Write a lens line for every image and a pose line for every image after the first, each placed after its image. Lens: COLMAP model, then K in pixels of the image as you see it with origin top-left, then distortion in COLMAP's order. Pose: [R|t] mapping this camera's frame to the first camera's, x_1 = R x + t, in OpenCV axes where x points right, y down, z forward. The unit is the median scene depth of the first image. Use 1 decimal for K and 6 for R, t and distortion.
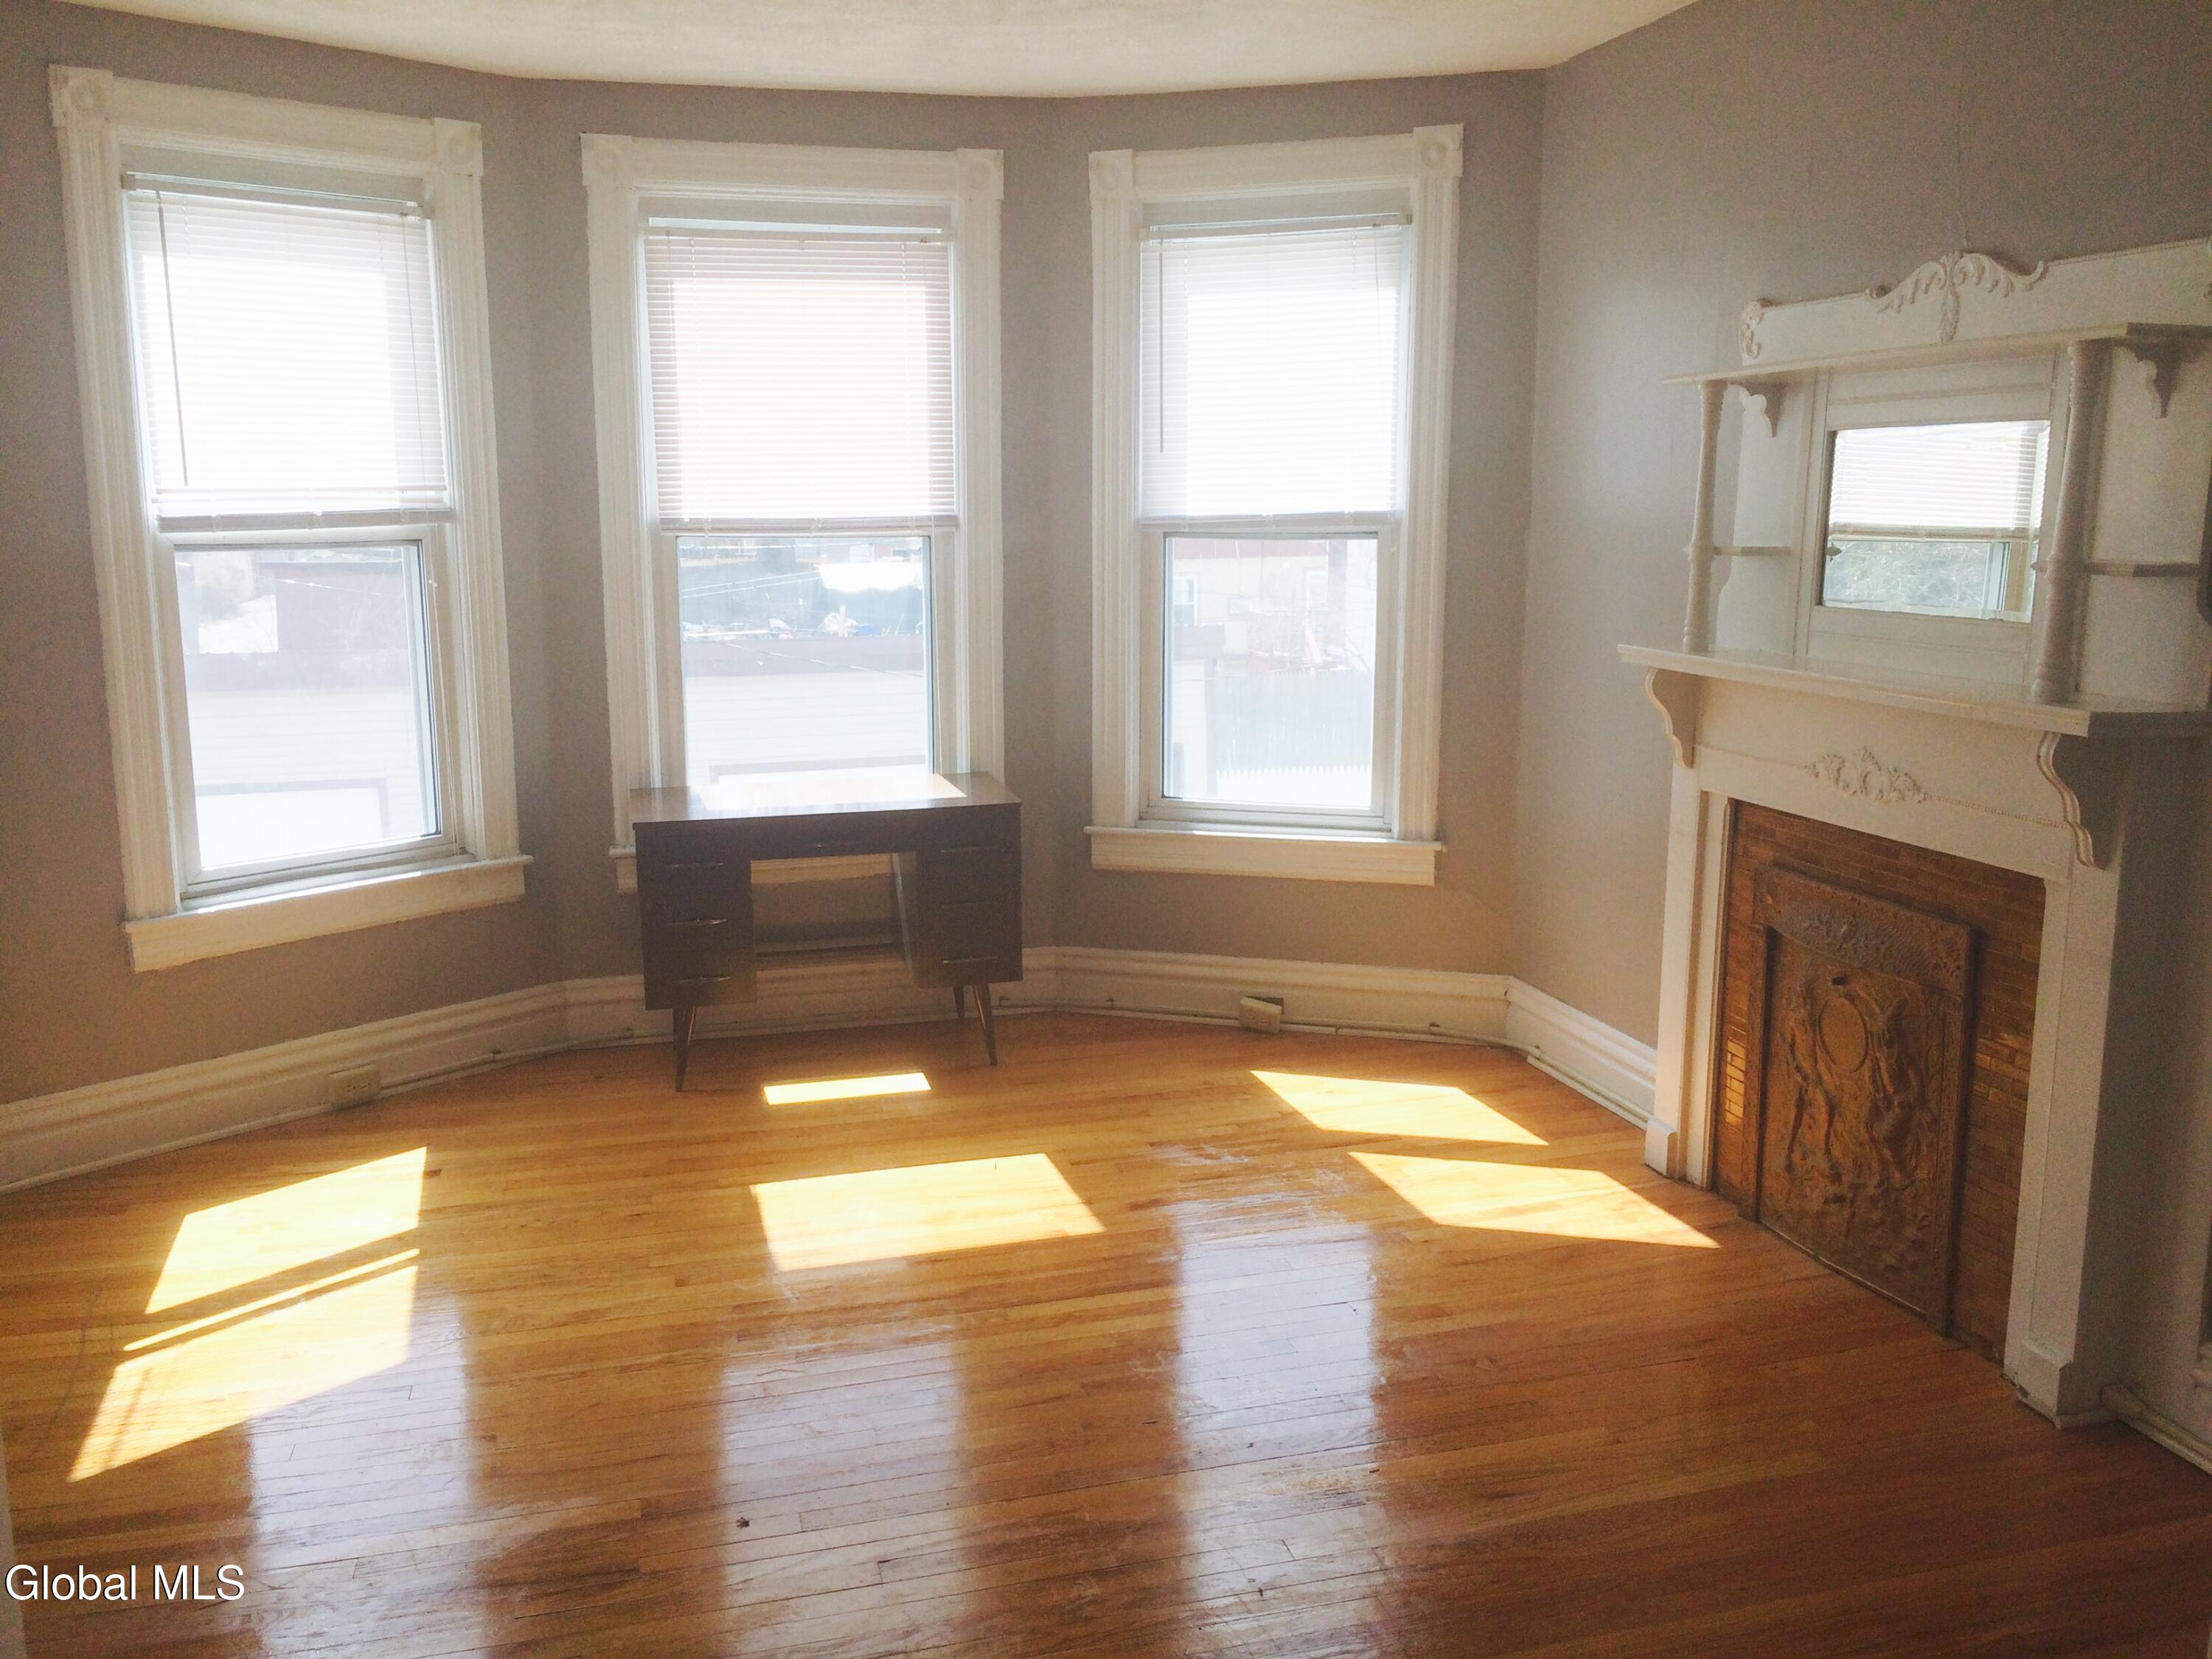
lens RADIAL K [[1855.7, 0, 1106.0], [0, 1855.7, 829.5], [0, 0, 1]] dist [0.044801, -0.010154]
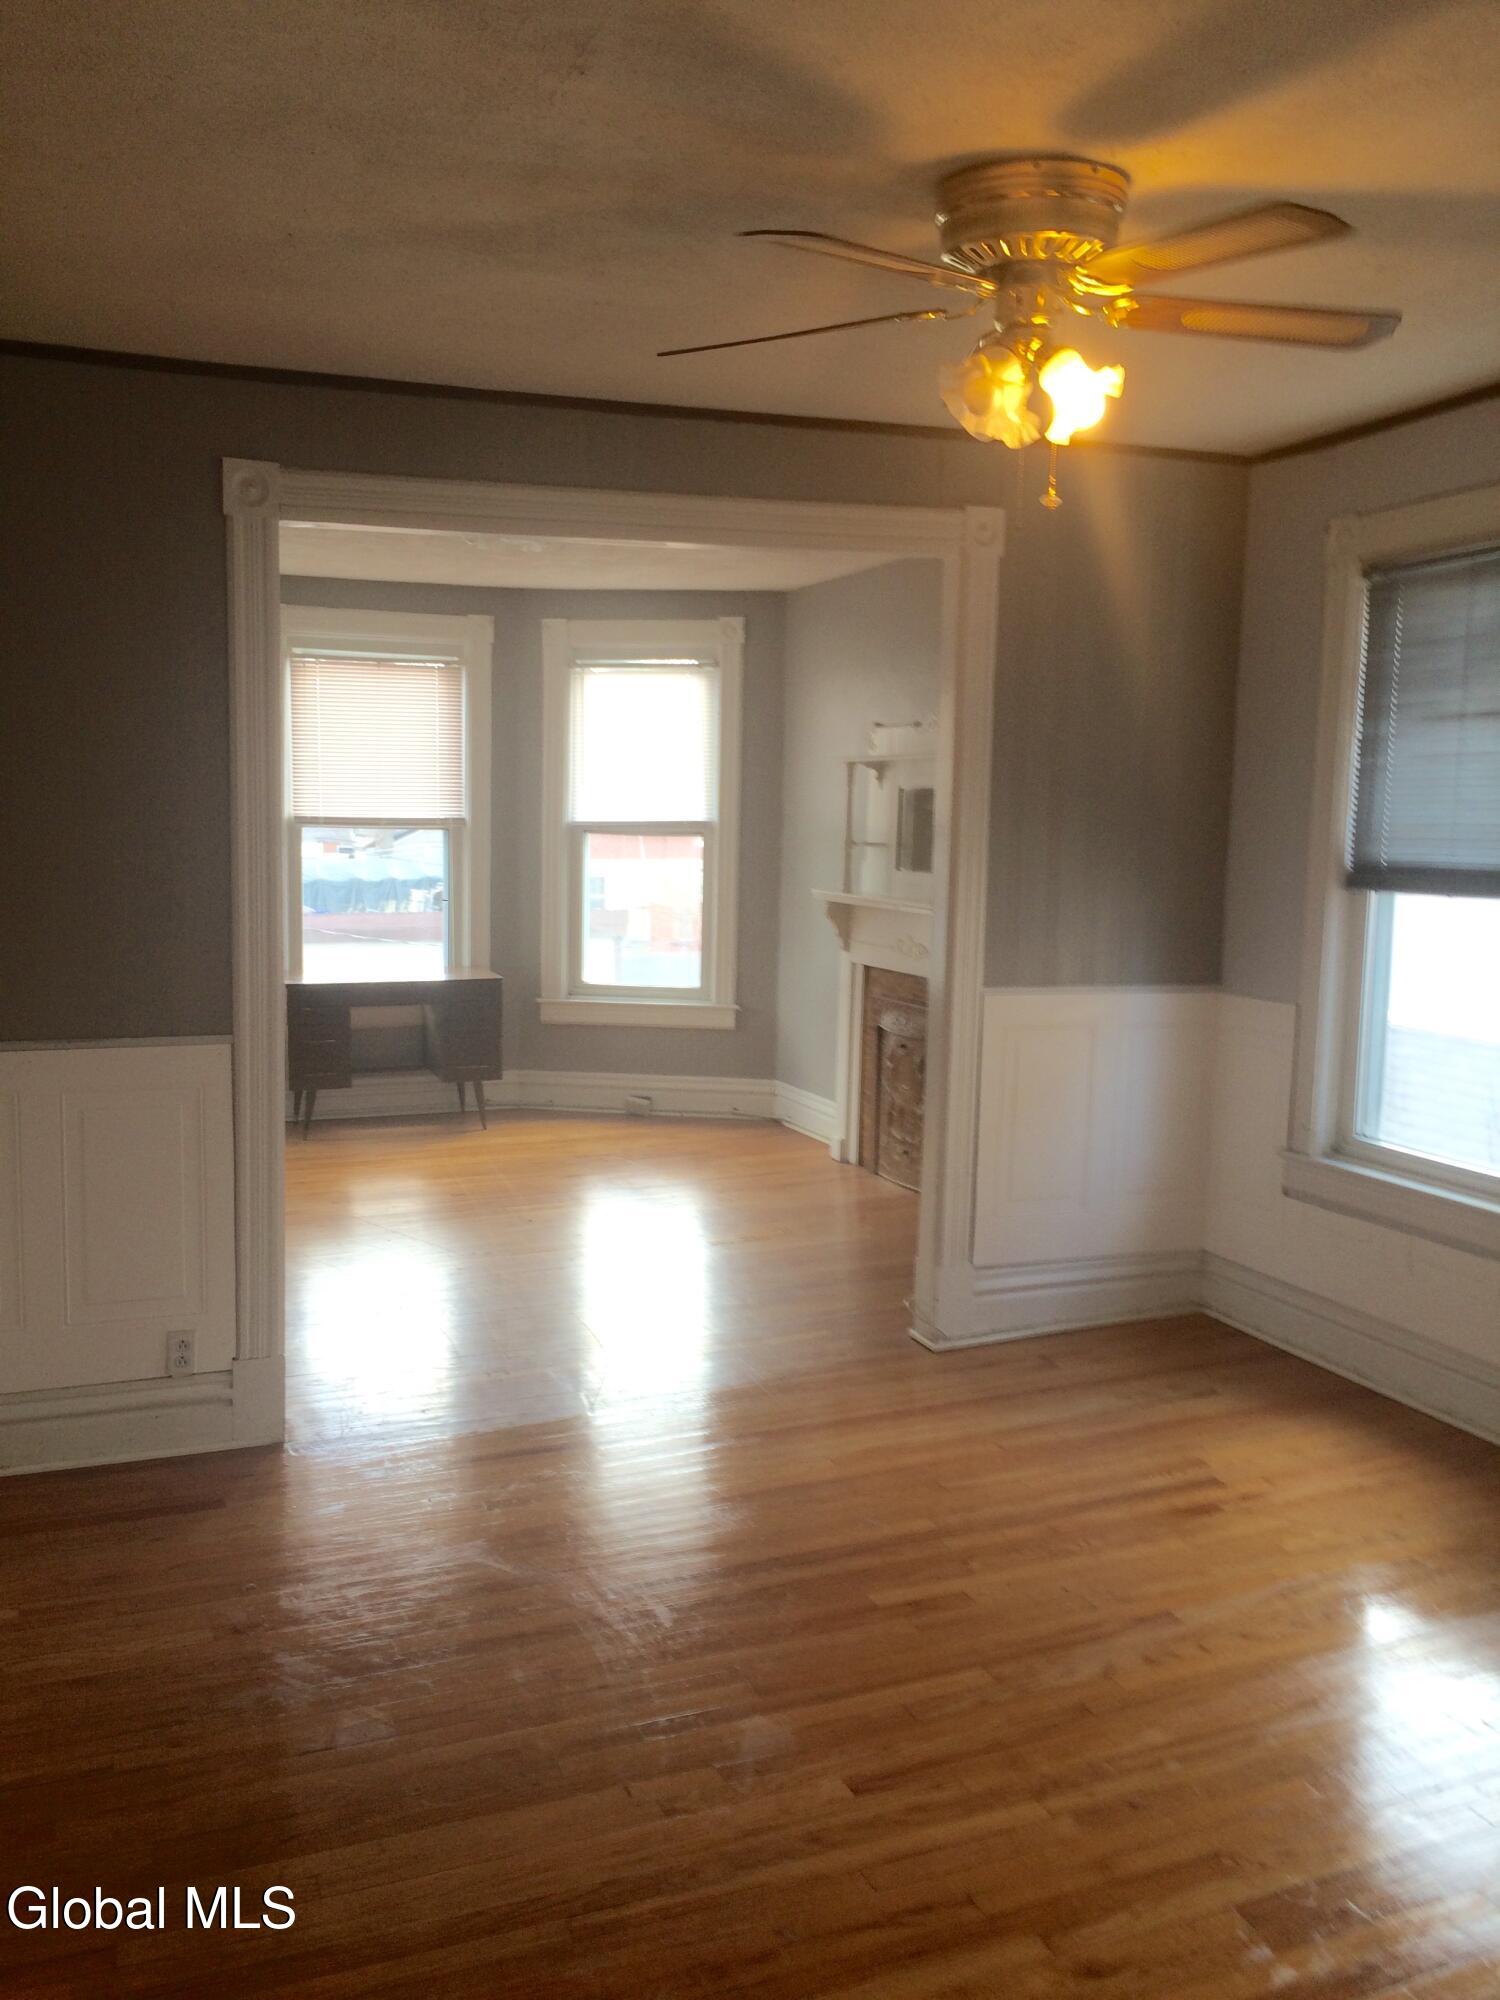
lens RADIAL K [[1677.8, 0, 750.0], [0, 1677.8, 1000.0], [0, 0, 1]] dist [0.044801, -0.010154]
pose [[0.991423, 0.007303, 0.130485, -0.018929], [0.000933, 0.998016, -0.062948, 0.104963], [-0.130686, 0.062530, 0.989450, -0.607897]]
